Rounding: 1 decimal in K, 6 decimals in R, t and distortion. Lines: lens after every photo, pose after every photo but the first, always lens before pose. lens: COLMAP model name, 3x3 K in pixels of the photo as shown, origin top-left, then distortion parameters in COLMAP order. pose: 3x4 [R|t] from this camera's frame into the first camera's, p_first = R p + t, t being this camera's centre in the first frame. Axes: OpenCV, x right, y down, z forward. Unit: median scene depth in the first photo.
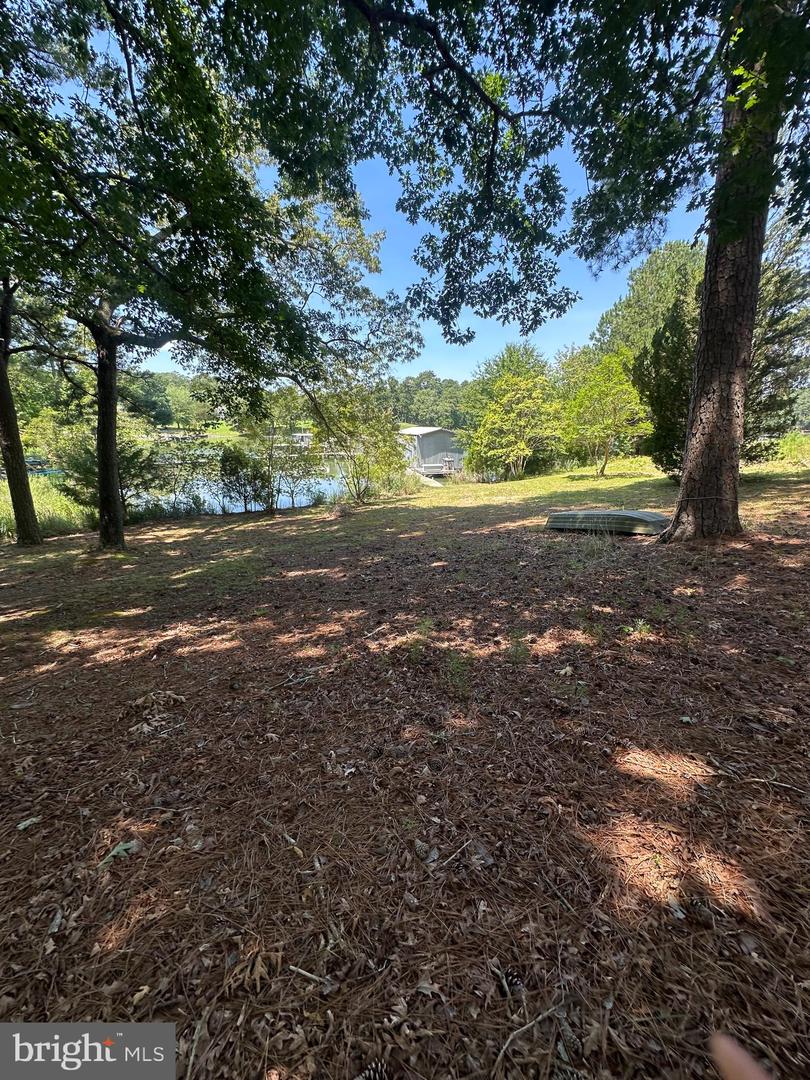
lens RADIAL K [[424.1, 0, 407.1], [0, 424.1, 542.2], [0, 0, 1]] dist [-0.005584, 0.001190]
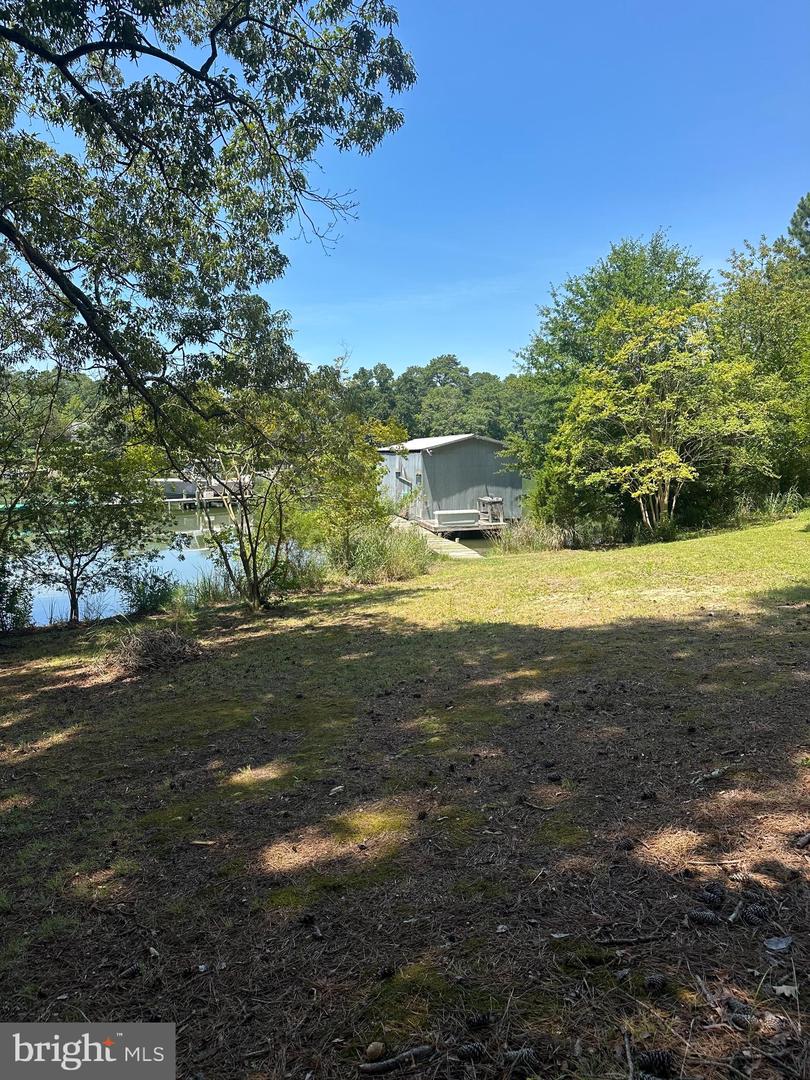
lens RADIAL K [[744.2, 0, 405.7], [0, 744.2, 534.7], [0, 0, 1]] dist [0.056662, -0.058575]
pose [[0.999803, -0.016098, -0.011617, 0.066274], [0.014018, 0.986848, -0.161045, -0.135612], [0.014056, 0.160850, 0.986879, 0.986461]]
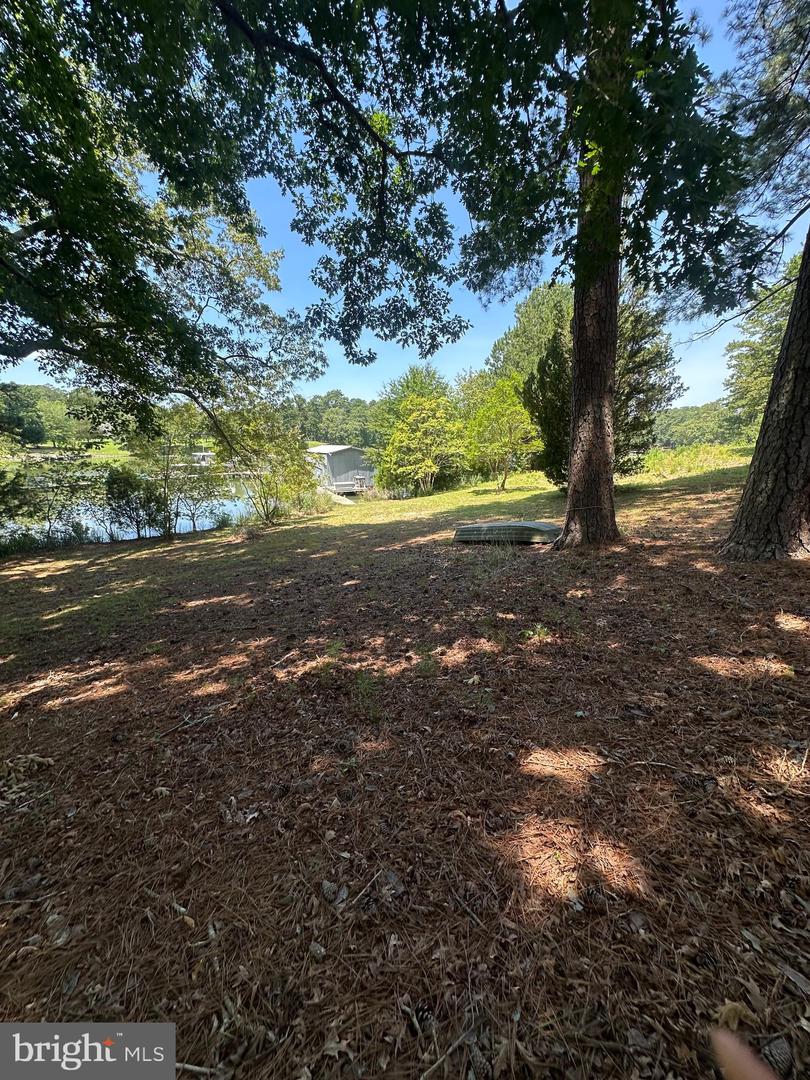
lens RADIAL K [[424.1, 0, 405.0], [0, 424.1, 542.5], [0, 0, 1]] dist [-0.005584, 0.001190]
pose [[0.980153, -0.046458, 0.192724, 0.010862], [0.054066, 0.997945, -0.034403, -0.001130], [-0.190730, 0.044140, 0.980650, 0.002419]]
